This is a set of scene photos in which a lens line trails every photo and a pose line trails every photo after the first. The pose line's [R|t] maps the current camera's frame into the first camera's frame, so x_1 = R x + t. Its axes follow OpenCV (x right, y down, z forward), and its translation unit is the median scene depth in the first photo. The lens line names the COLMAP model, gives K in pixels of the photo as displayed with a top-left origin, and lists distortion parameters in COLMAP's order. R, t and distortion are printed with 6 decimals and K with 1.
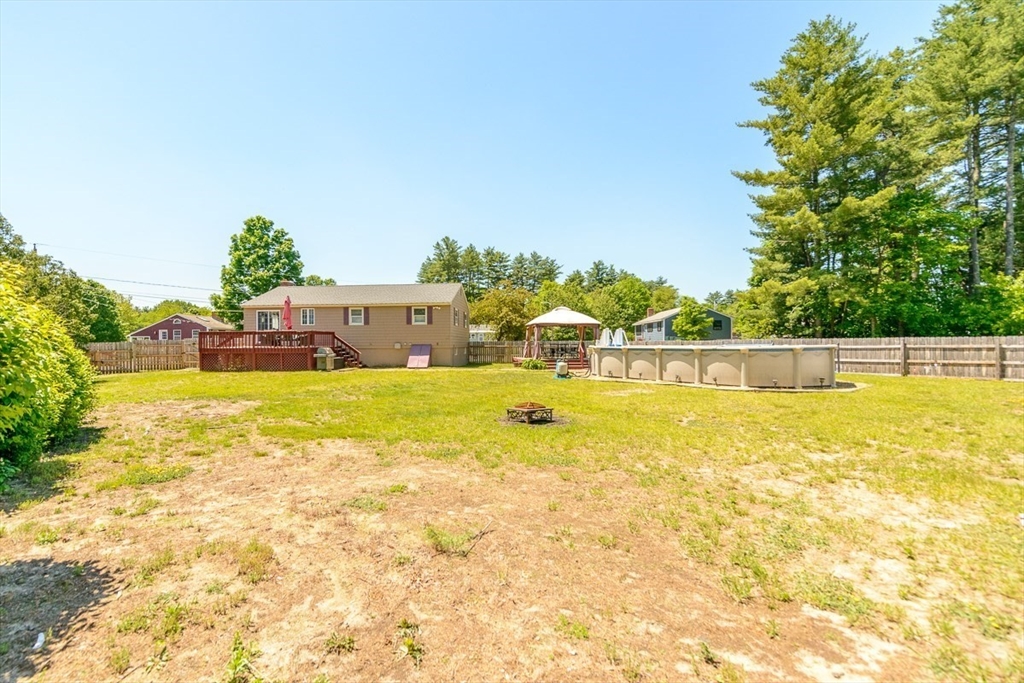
lens RADIAL K [[430.7, 0, 491.7], [0, 430.7, 339.5], [0, 0, 1]] dist [0.000662, -0.000140]
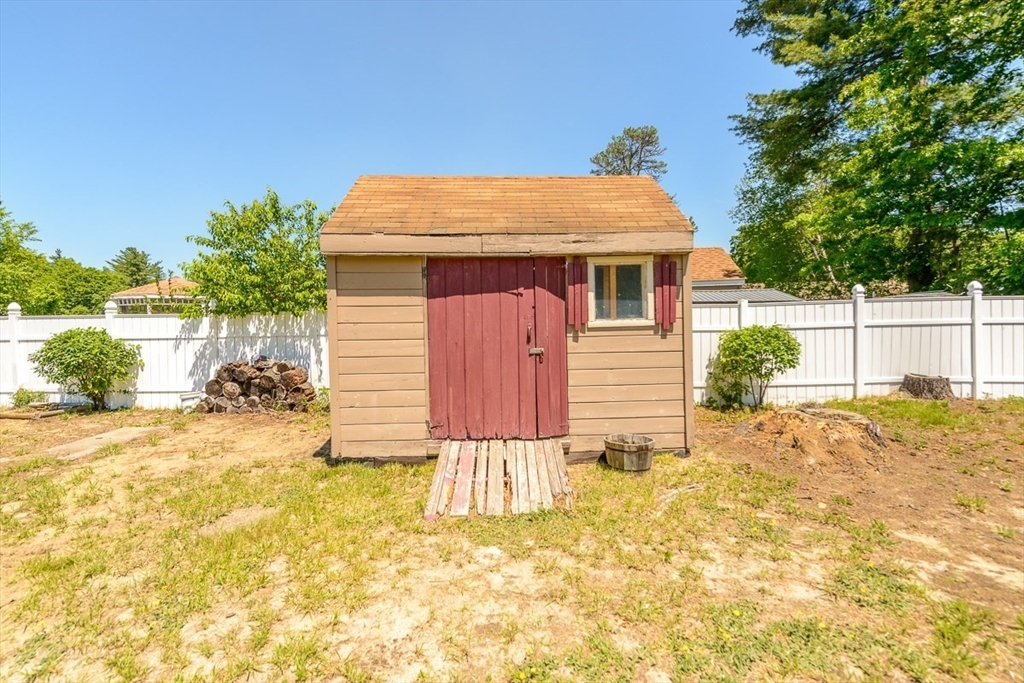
lens RADIAL K [[457.8, 0, 512.0], [0, 457.8, 341.5], [0, 0, 1]] dist [-0.001854, -0.000633]
pose [[-0.722363, 0.007513, 0.691473, 0.074495], [0.015046, 0.999875, 0.004854, 0.010136], [-0.691350, 0.013910, -0.722386, 0.233266]]
